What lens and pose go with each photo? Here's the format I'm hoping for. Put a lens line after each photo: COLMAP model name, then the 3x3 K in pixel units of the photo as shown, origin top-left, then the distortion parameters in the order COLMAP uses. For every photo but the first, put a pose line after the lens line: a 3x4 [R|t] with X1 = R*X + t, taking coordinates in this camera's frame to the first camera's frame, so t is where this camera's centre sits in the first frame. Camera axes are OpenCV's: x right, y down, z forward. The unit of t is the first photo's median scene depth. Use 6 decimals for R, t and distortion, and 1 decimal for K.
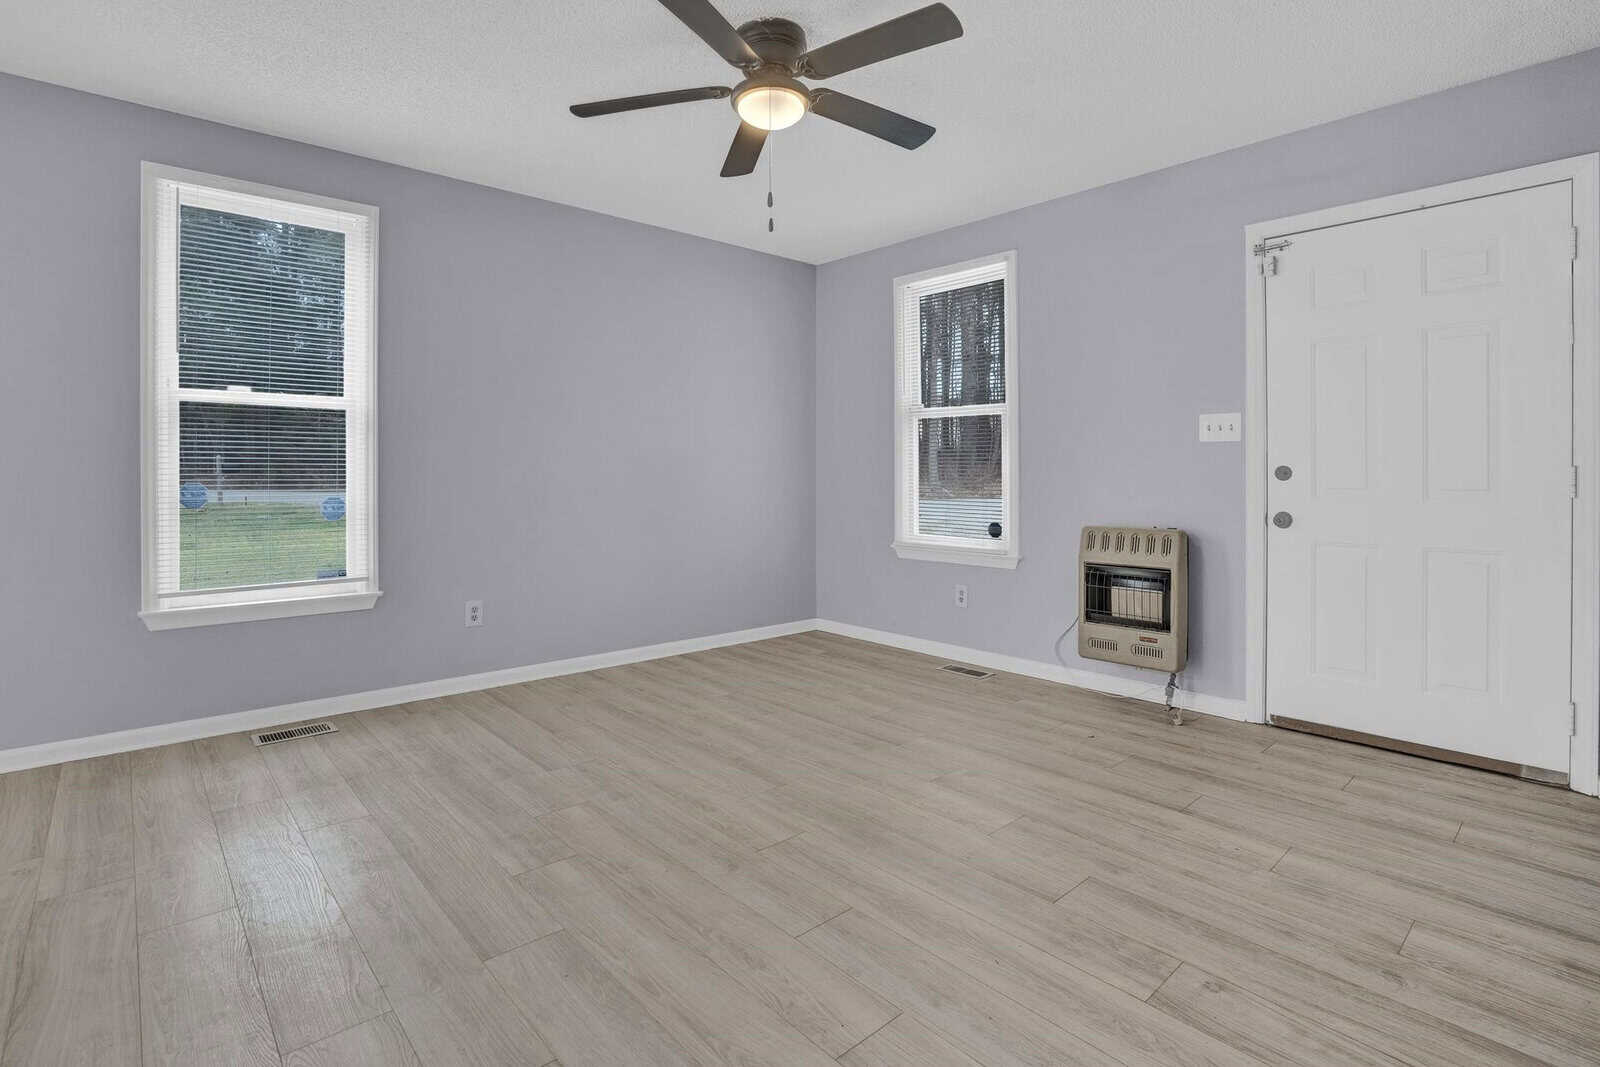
lens RADIAL K [[743.6, 0, 785.5], [0, 743.6, 472.0], [0, 0, 1]] dist [-0.021039, 0.001305]
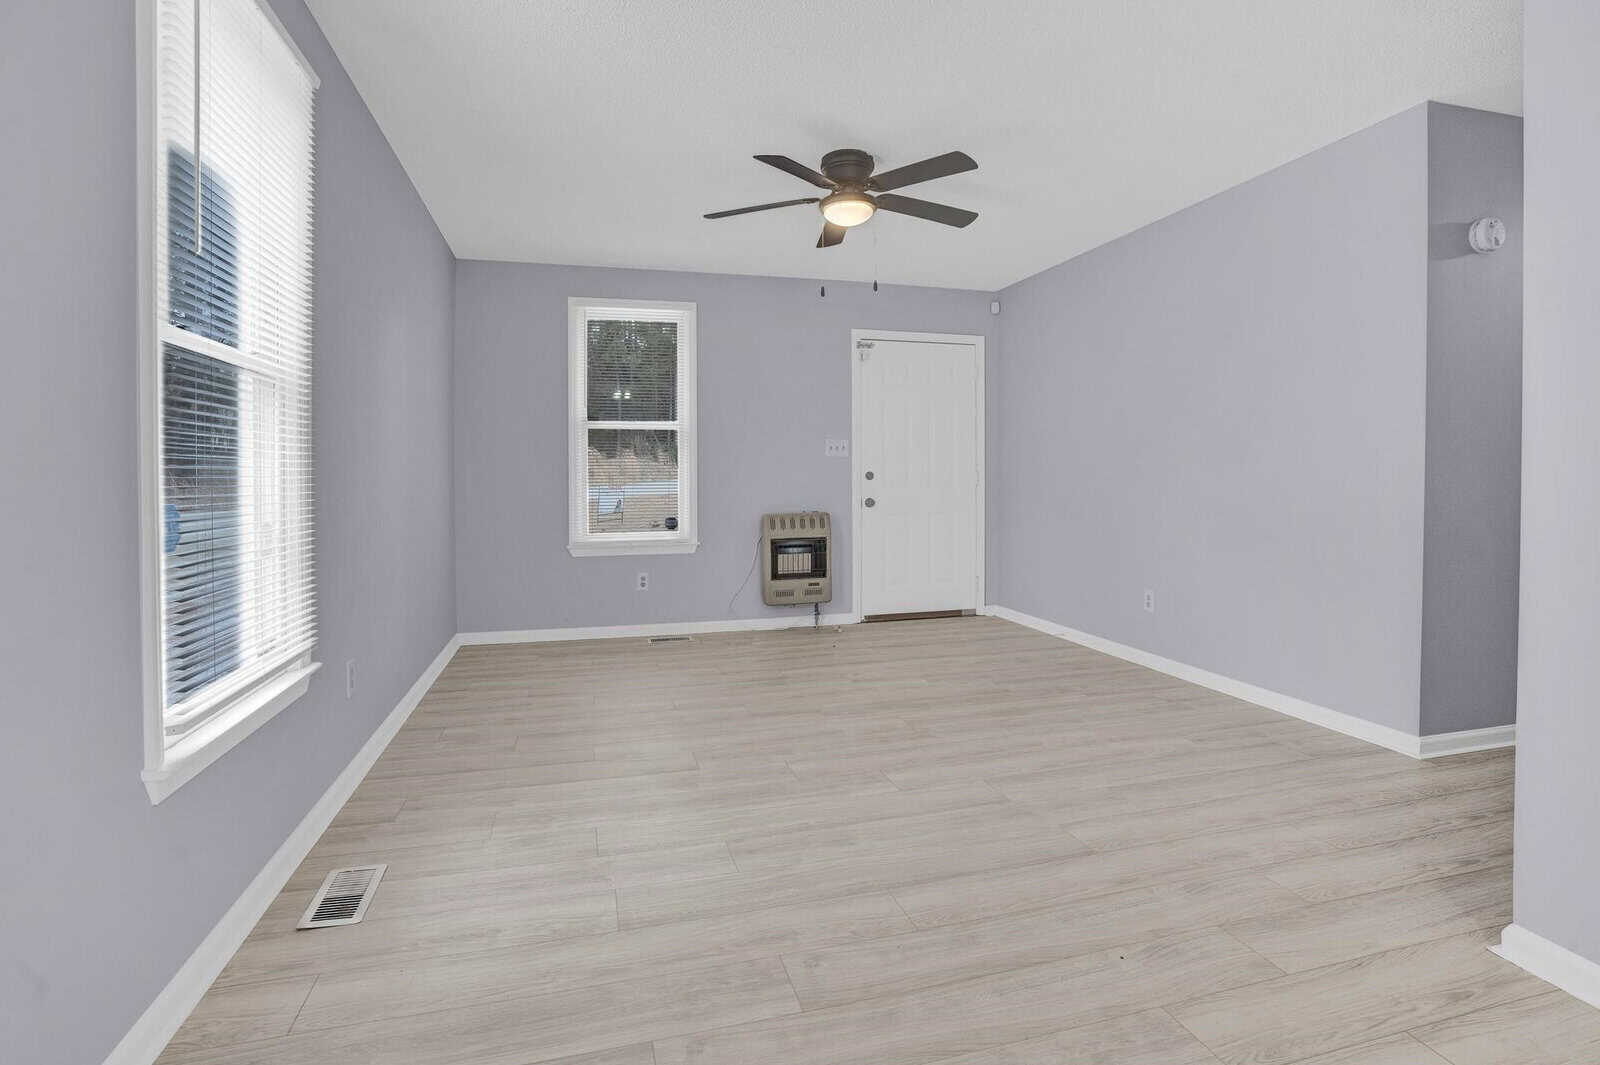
lens RADIAL K [[743.6, 0, 785.3], [0, 743.6, 483.9], [0, 0, 1]] dist [-0.021039, 0.001305]
pose [[0.461335, -0.010705, 0.887161, -0.910018], [0.005091, 0.999943, 0.009418, 0.002469], [-0.887211, 0.000171, 0.461363, 0.333123]]
